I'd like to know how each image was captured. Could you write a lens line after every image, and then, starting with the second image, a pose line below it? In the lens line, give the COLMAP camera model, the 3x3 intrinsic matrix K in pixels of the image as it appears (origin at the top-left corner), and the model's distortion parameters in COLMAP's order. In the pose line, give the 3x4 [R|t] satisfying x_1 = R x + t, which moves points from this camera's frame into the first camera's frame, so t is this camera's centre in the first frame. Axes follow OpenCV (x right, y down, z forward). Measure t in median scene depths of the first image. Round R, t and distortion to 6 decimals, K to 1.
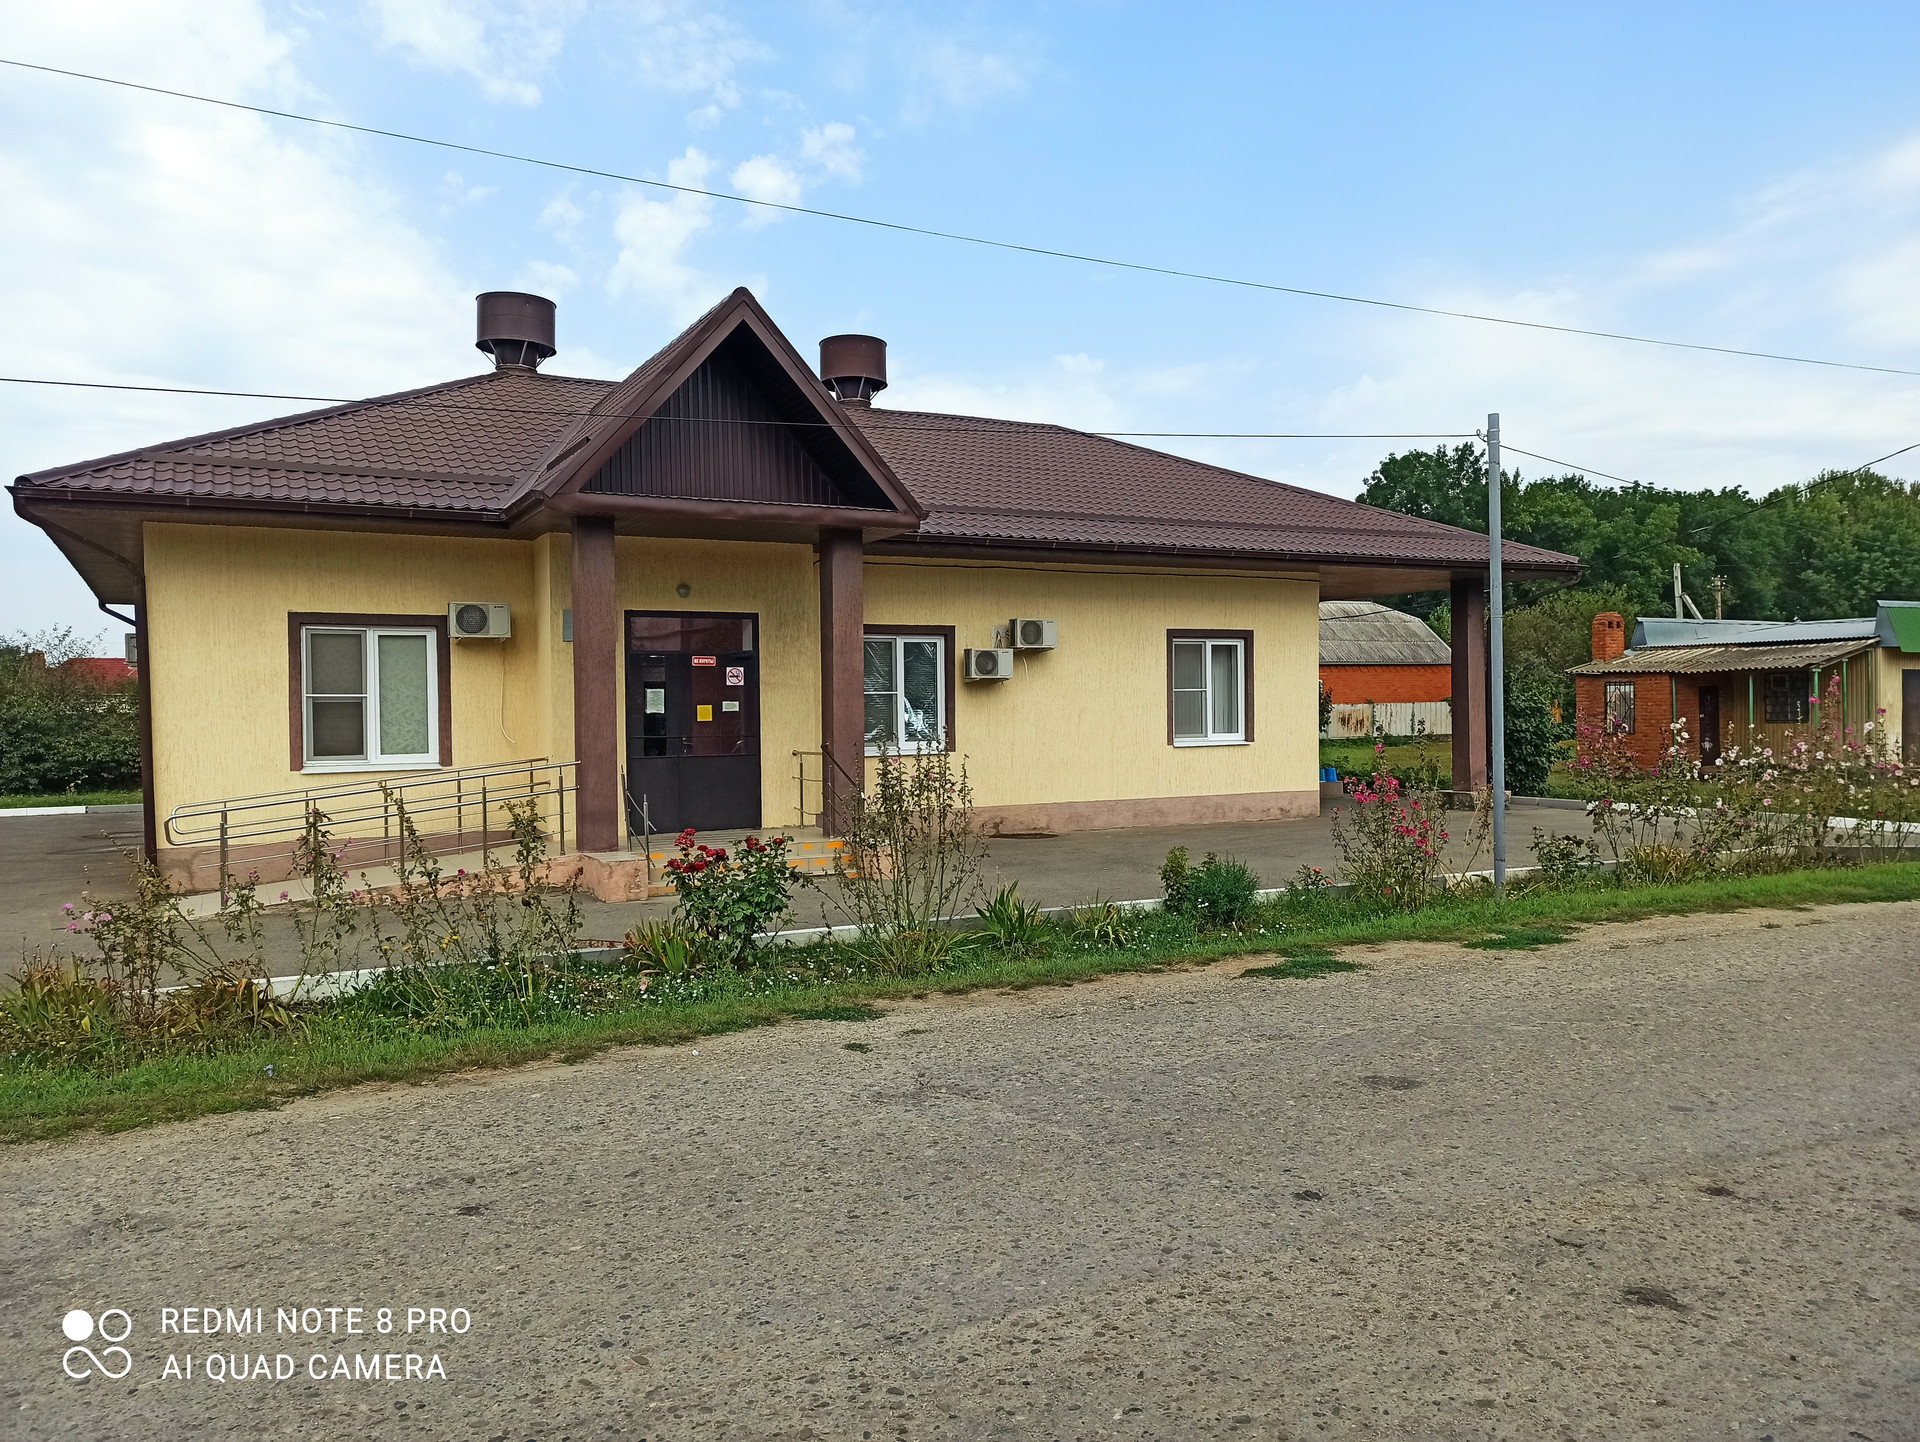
lens RADIAL K [[1459.8, 0, 953.9], [0, 1459.8, 716.3], [0, 0, 1]] dist [0.060348, -0.076506]
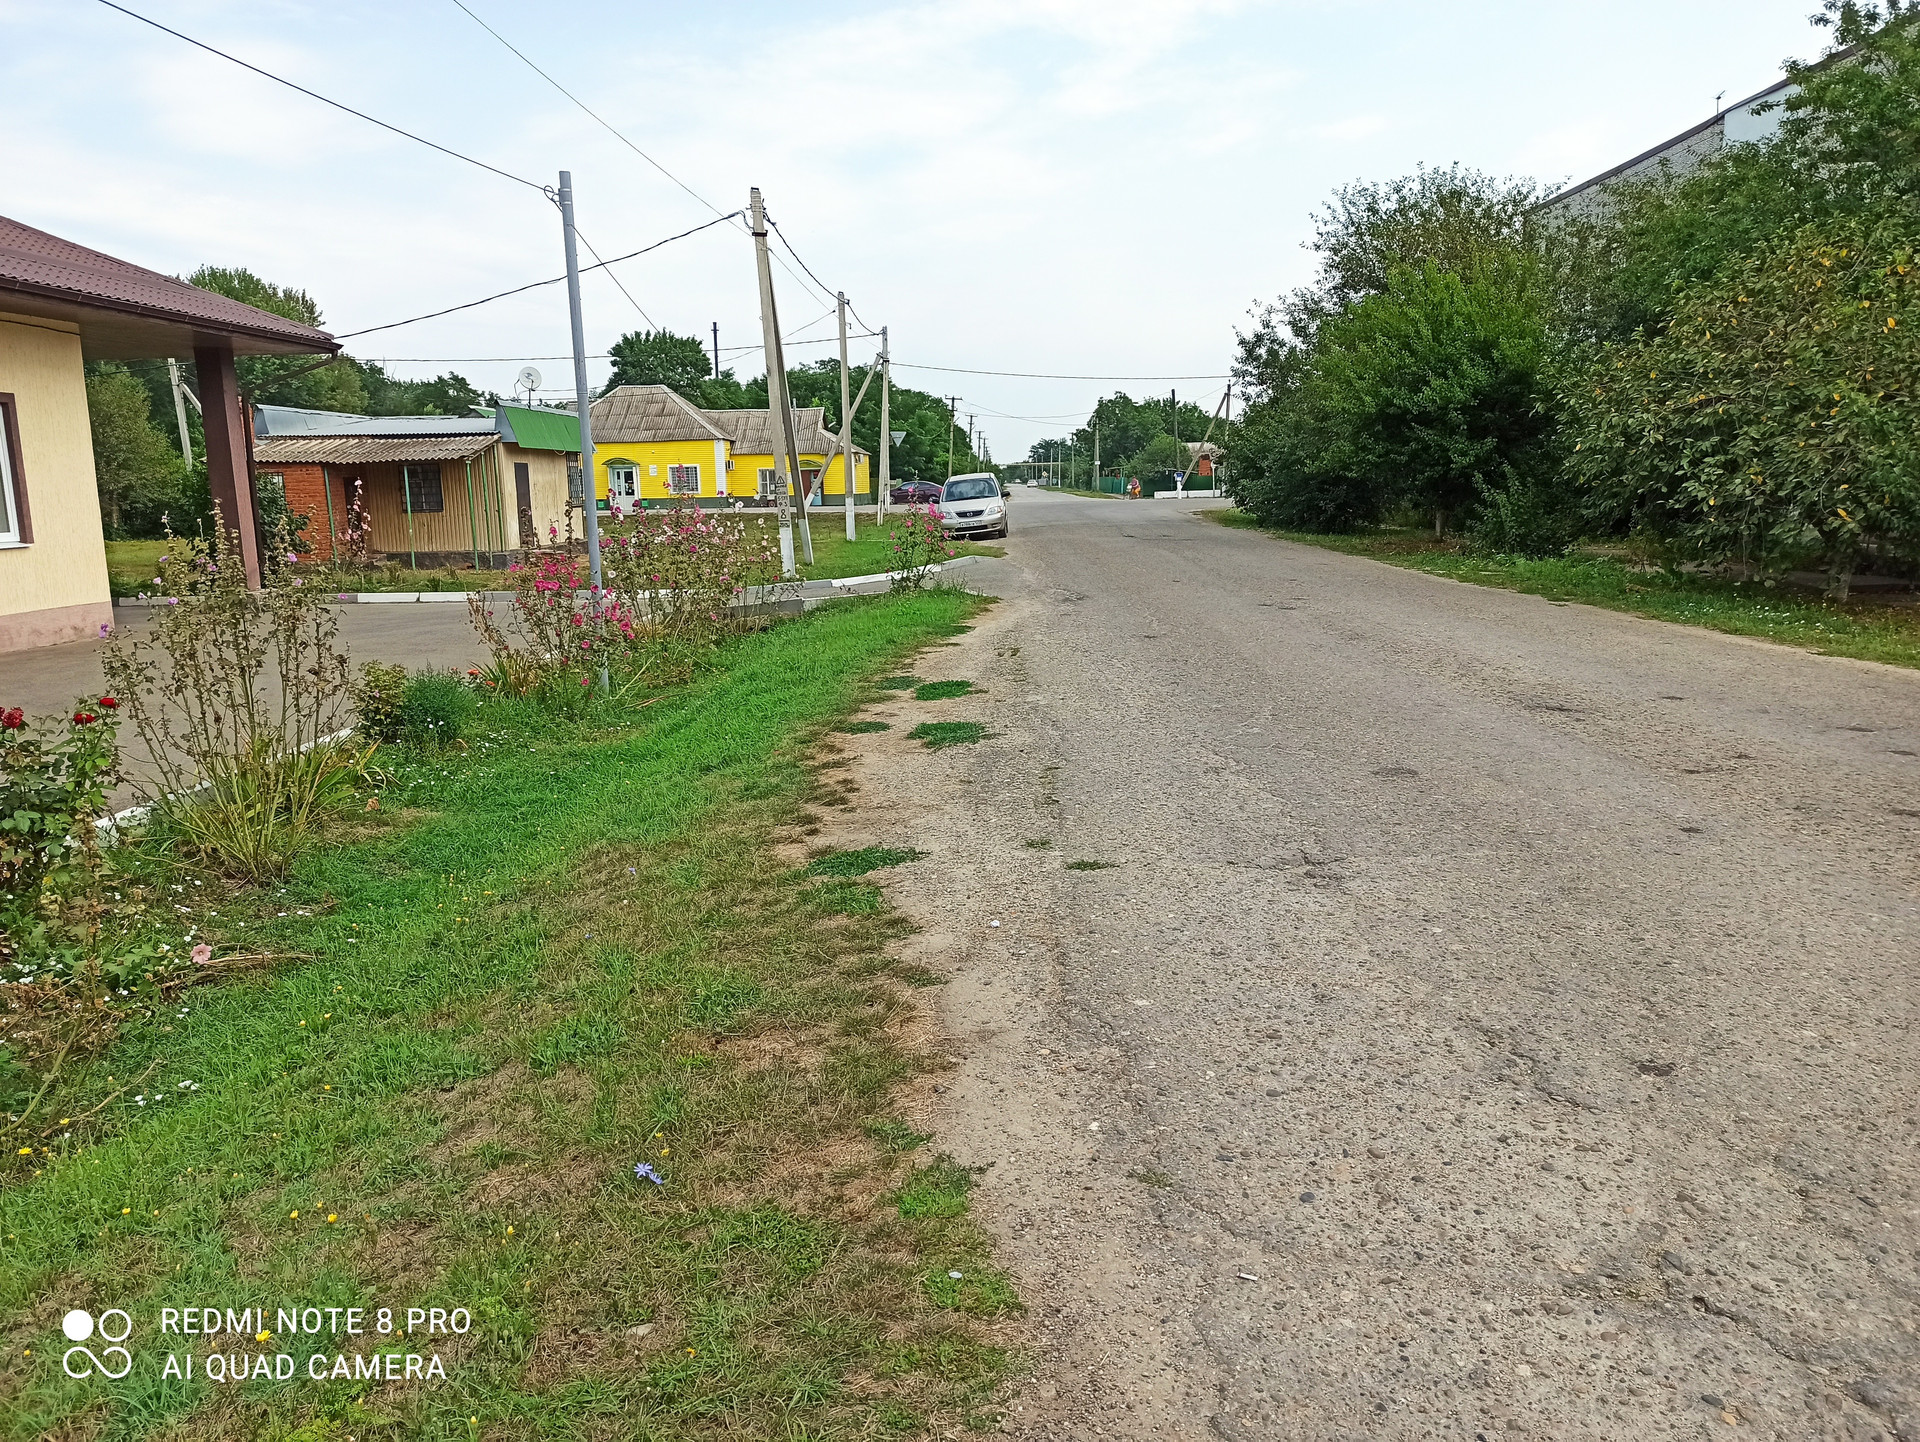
lens RADIAL K [[1459.8, 0, 953.9], [0, 1459.8, 716.3], [0, 0, 1]] dist [0.060348, -0.076506]
pose [[0.471336, -0.137069, 0.871238, -0.248158], [0.021237, 0.989327, 0.144159, 0.005843], [-0.881698, -0.049445, 0.469216, 0.206308]]
